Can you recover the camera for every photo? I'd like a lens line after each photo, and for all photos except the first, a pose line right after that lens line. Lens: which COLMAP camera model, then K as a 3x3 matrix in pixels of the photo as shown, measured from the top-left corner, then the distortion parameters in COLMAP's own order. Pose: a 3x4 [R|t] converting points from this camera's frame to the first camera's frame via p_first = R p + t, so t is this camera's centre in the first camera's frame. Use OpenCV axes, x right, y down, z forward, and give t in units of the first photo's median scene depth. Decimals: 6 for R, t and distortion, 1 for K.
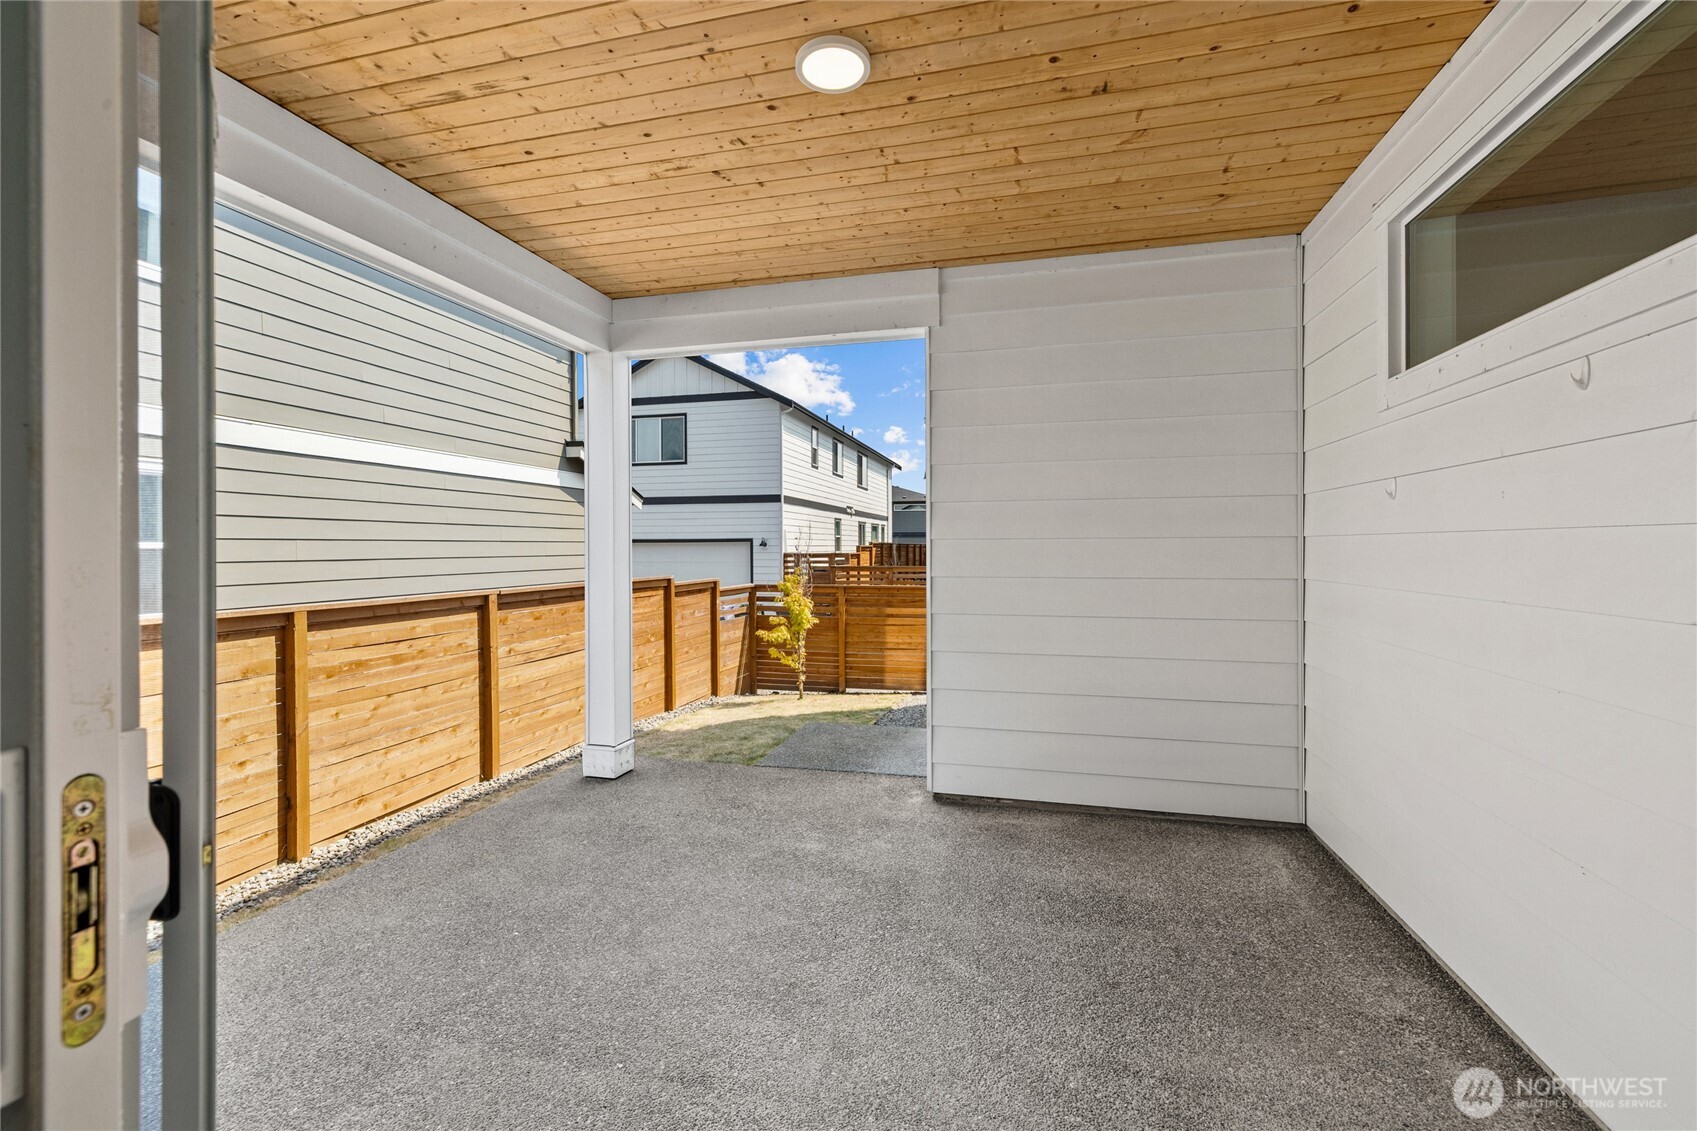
lens RADIAL K [[758.2, 0, 836.1], [0, 758.2, 528.0], [0, 0, 1]] dist [0.026955, 0.000029]
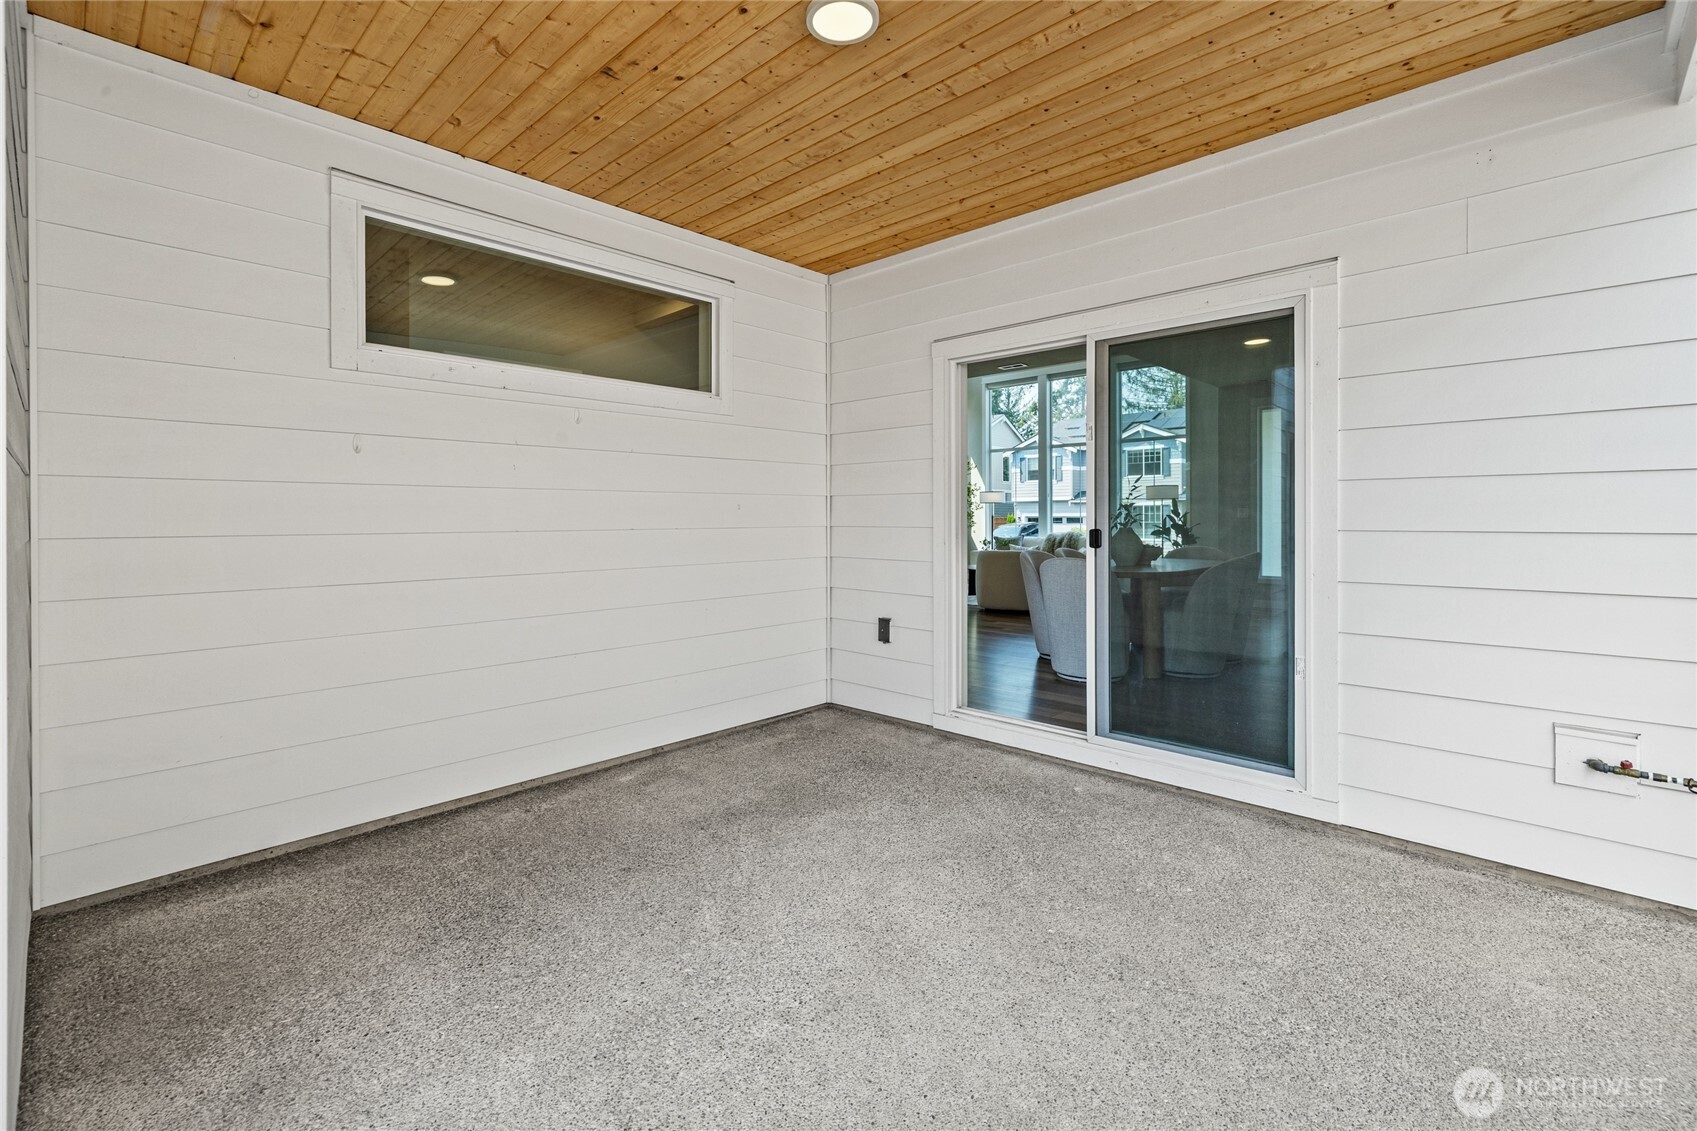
lens RADIAL K [[758.2, 0, 836.1], [0, 758.2, 528.0], [0, 0, 1]] dist [0.026955, 0.000029]
pose [[-0.873030, 0.001203, 0.487664, -0.429039], [-0.000080, 0.999997, -0.002612, 0.072602], [-0.487666, -0.002319, -0.873027, 1.659377]]
